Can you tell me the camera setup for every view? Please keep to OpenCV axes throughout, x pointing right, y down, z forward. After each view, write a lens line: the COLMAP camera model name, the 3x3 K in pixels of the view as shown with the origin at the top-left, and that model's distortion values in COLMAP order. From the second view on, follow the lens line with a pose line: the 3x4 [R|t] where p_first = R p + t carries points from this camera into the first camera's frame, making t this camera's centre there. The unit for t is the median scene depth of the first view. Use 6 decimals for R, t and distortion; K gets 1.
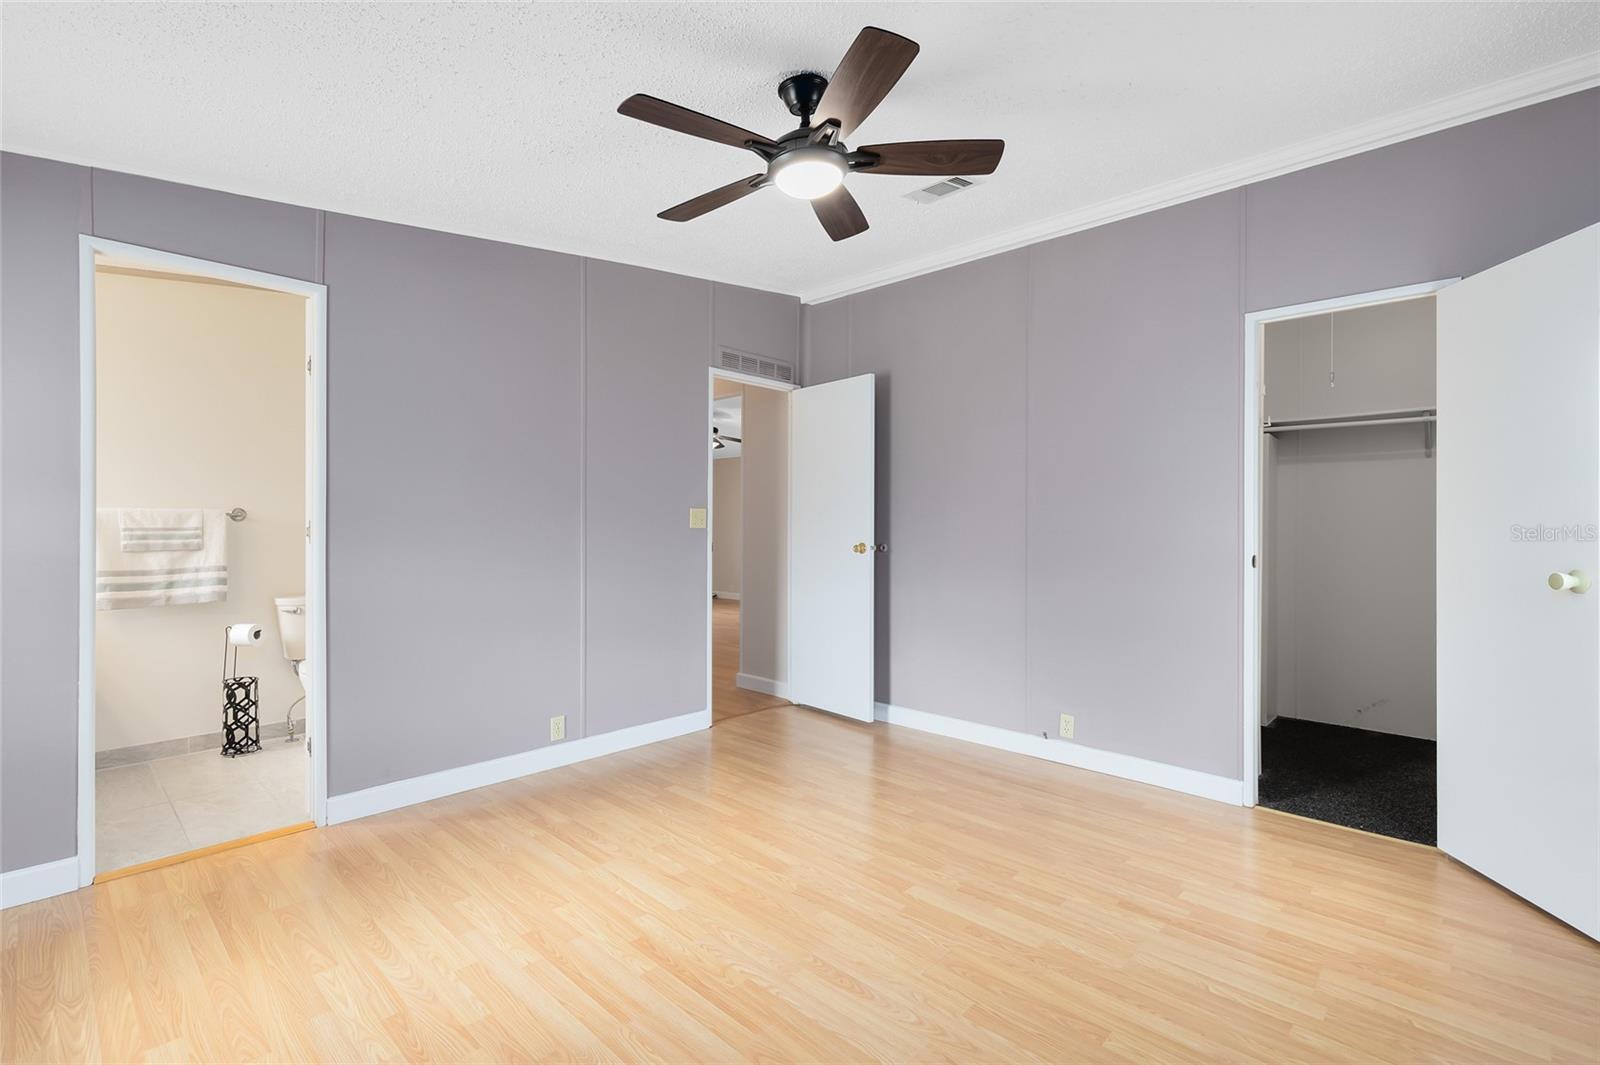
lens RADIAL K [[726.0, 0, 802.9], [0, 726.0, 535.3], [0, 0, 1]] dist [0.006340, 0.000060]
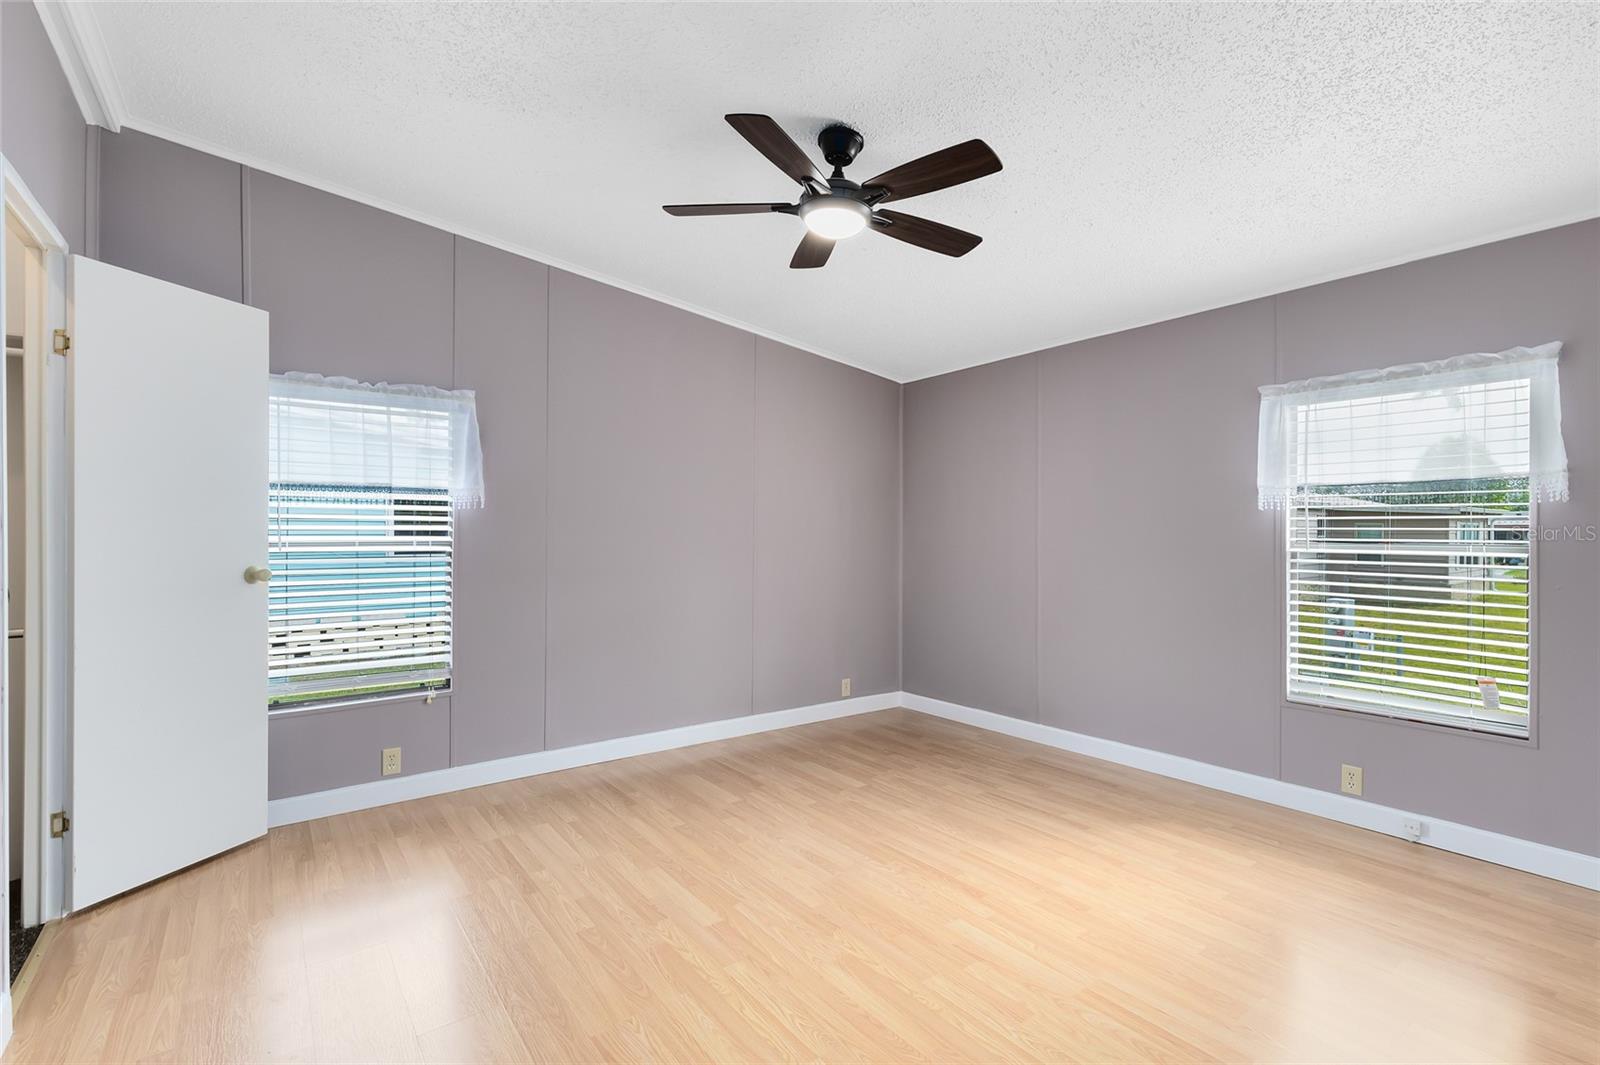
lens RADIAL K [[726.0, 0, 802.9], [0, 726.0, 535.3], [0, 0, 1]] dist [0.006340, 0.000060]
pose [[-0.985152, -0.007444, 0.171526, -0.133625], [-0.004969, 0.999877, 0.014852, -0.030486], [-0.171615, 0.013779, -0.985068, 2.061929]]
